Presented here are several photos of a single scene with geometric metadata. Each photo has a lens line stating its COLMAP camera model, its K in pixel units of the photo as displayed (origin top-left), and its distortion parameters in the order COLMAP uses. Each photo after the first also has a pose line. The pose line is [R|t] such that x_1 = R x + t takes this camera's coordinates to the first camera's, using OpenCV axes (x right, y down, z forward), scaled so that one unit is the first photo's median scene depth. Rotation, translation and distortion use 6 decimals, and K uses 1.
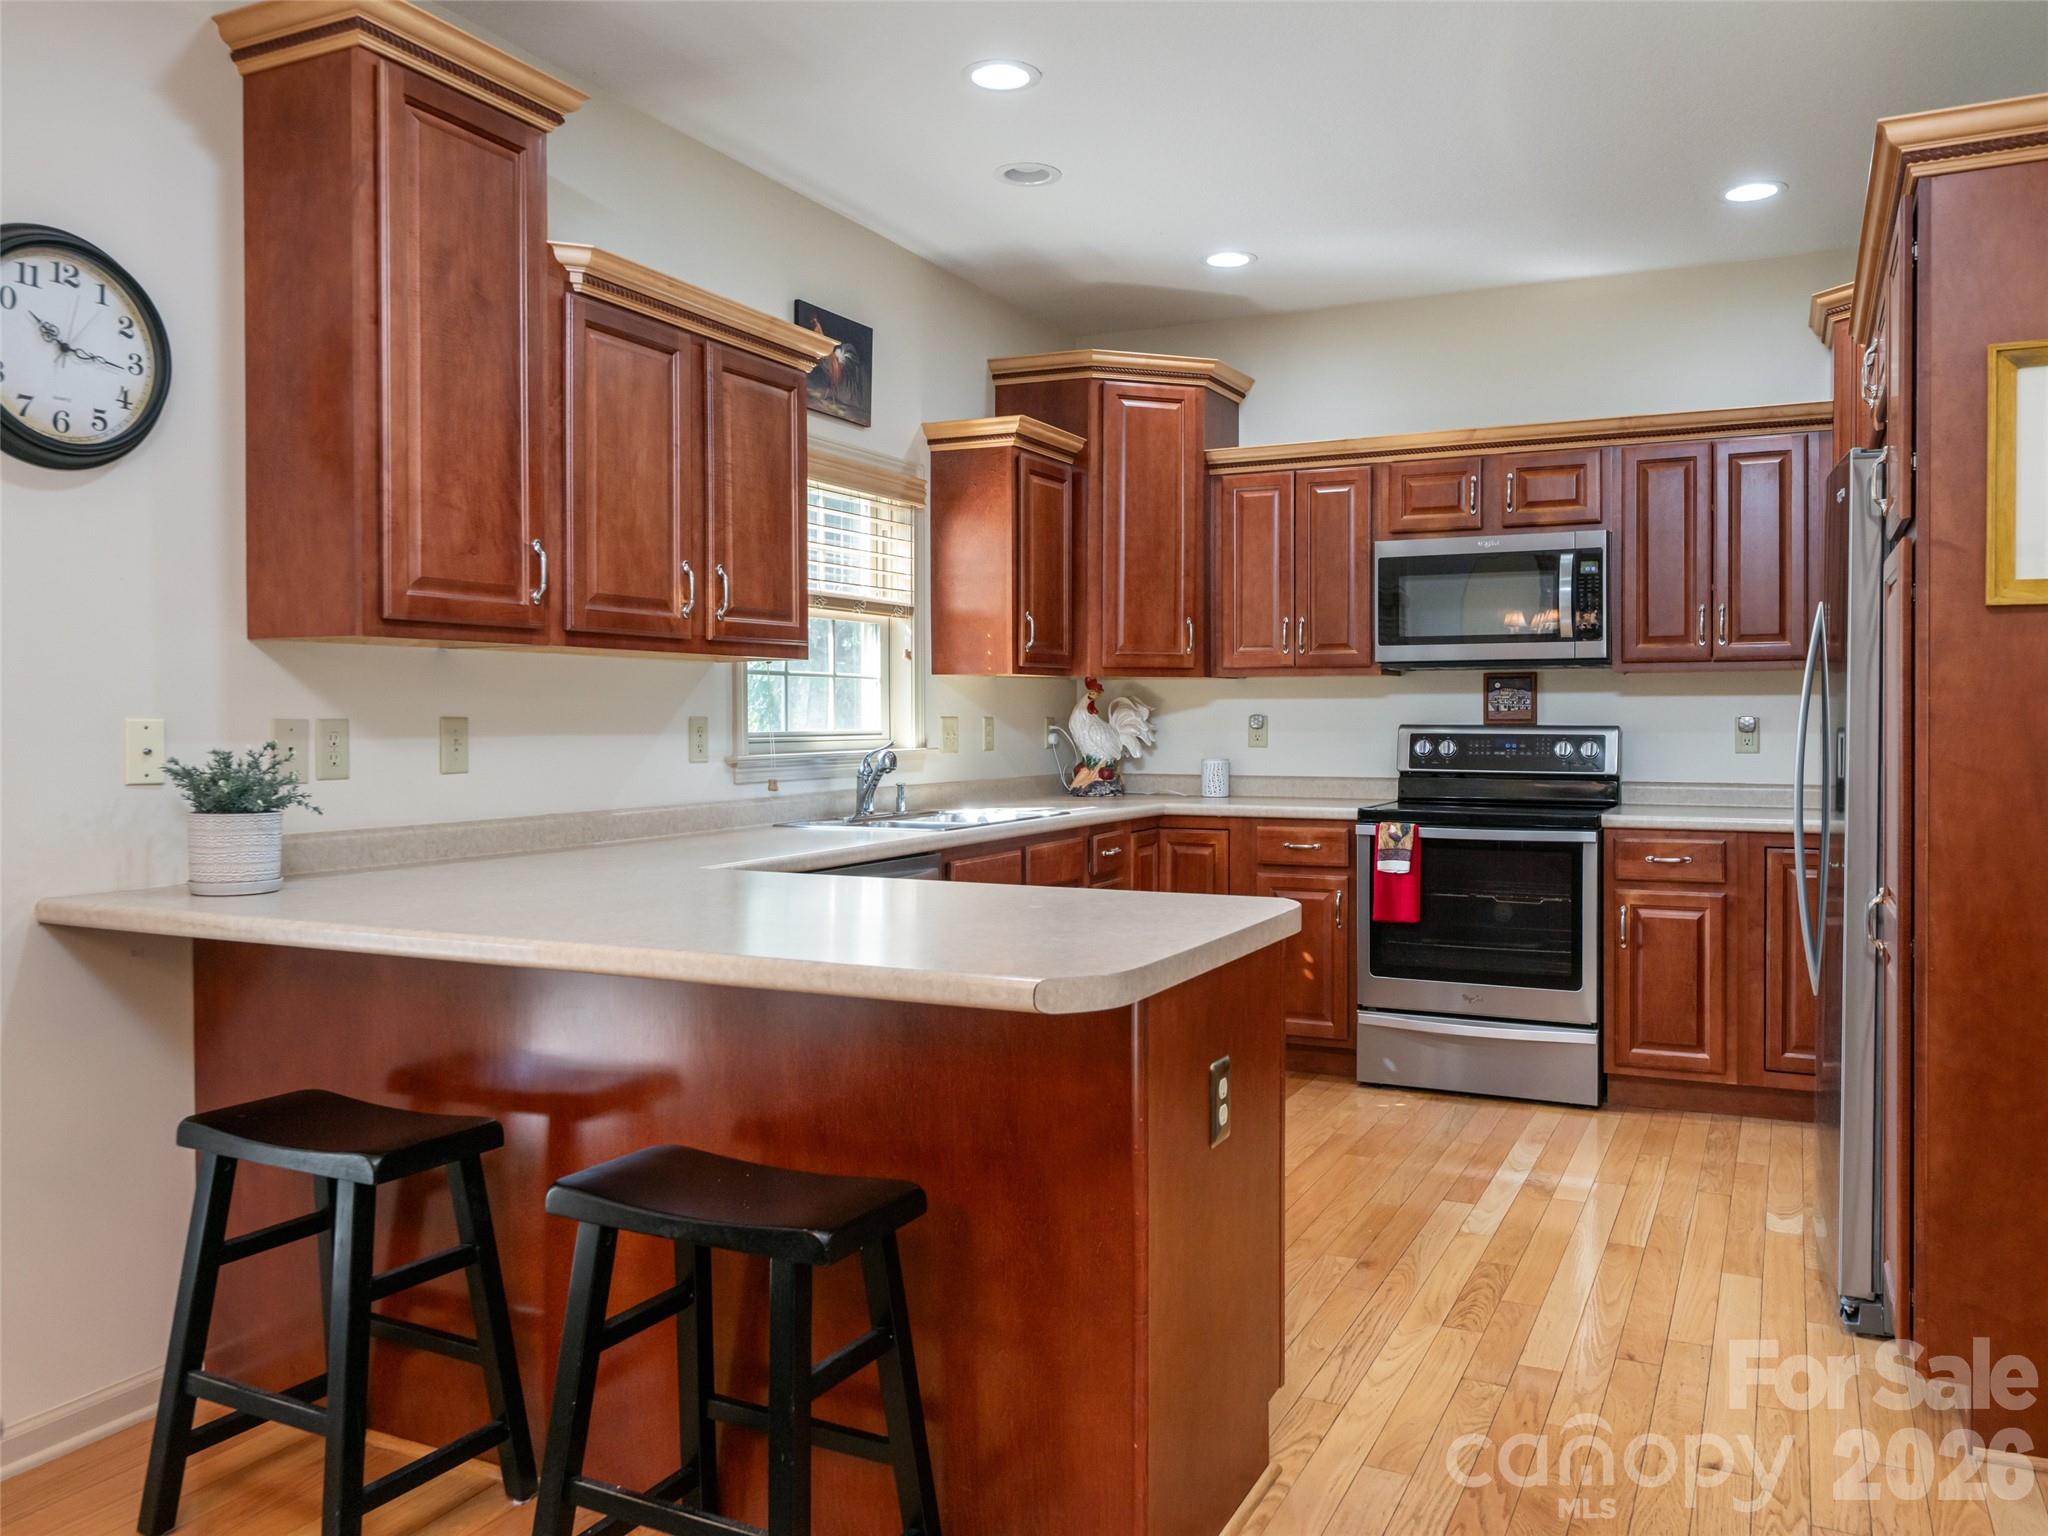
lens RADIAL K [[1535.2, 0, 1044.9], [0, 1535.2, 745.2], [0, 0, 1]] dist [-0.005107, 0.007163]
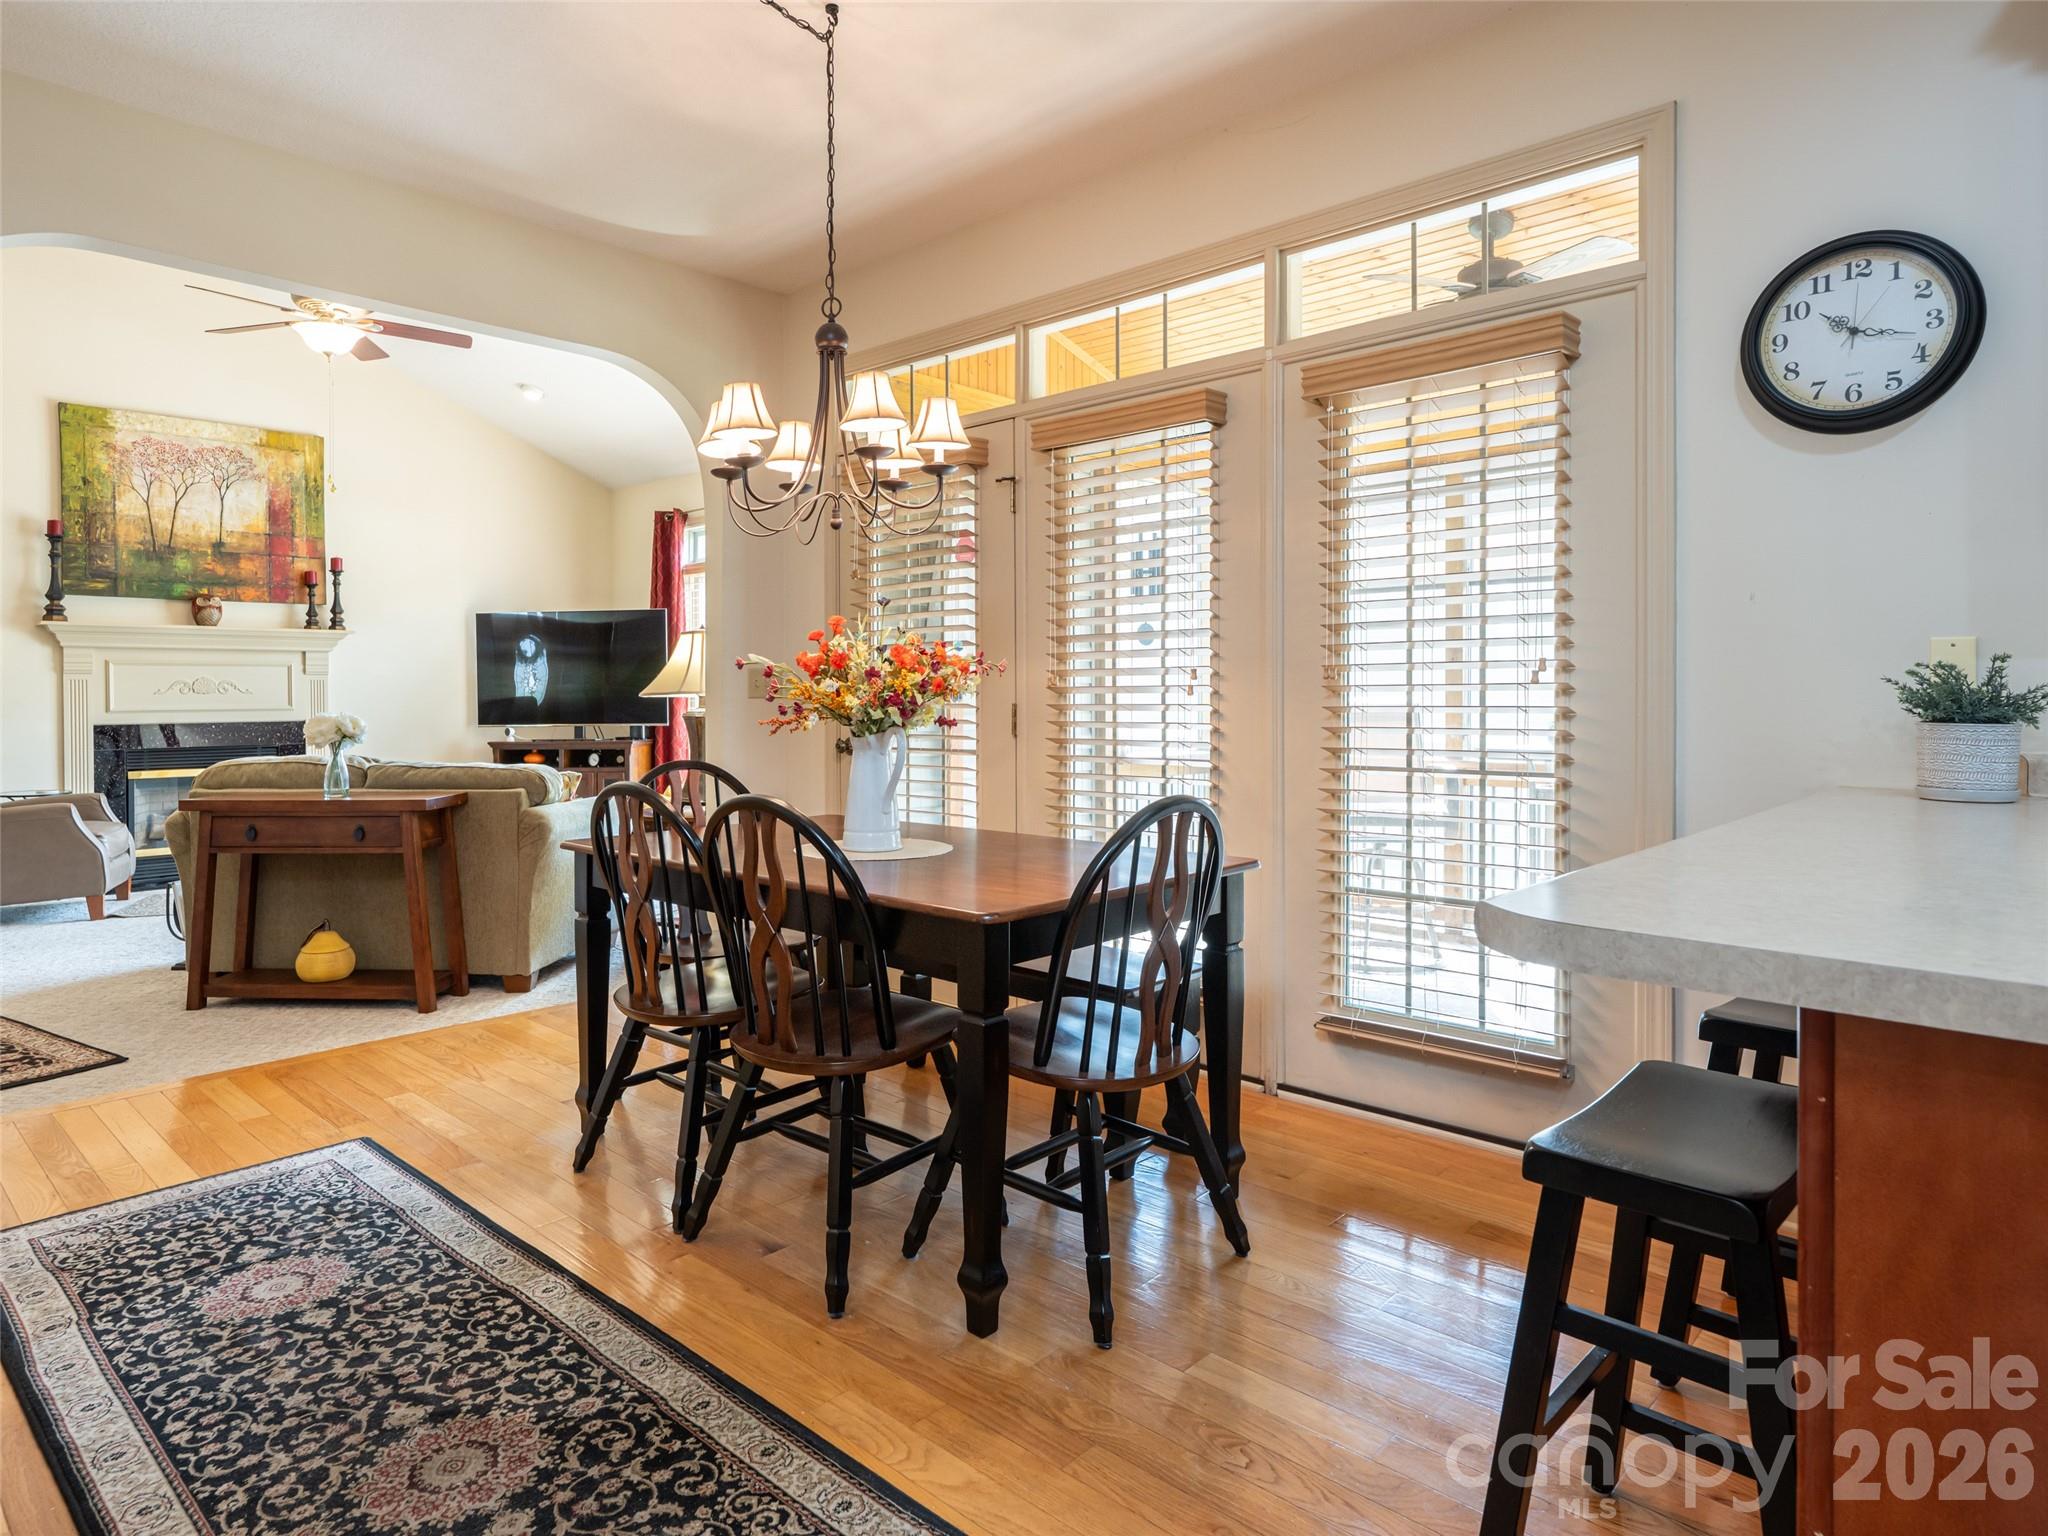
lens RADIAL K [[1220.5, 0, 991.3], [0, 1220.5, 697.1], [0, 0, 1]] dist [0.007993, 0.002620]
pose [[-0.312327, 0.006836, -0.949950, 0.247864], [-0.011026, 0.999881, 0.010820, 0.012421], [0.949911, 0.013854, -0.312214, 0.337139]]
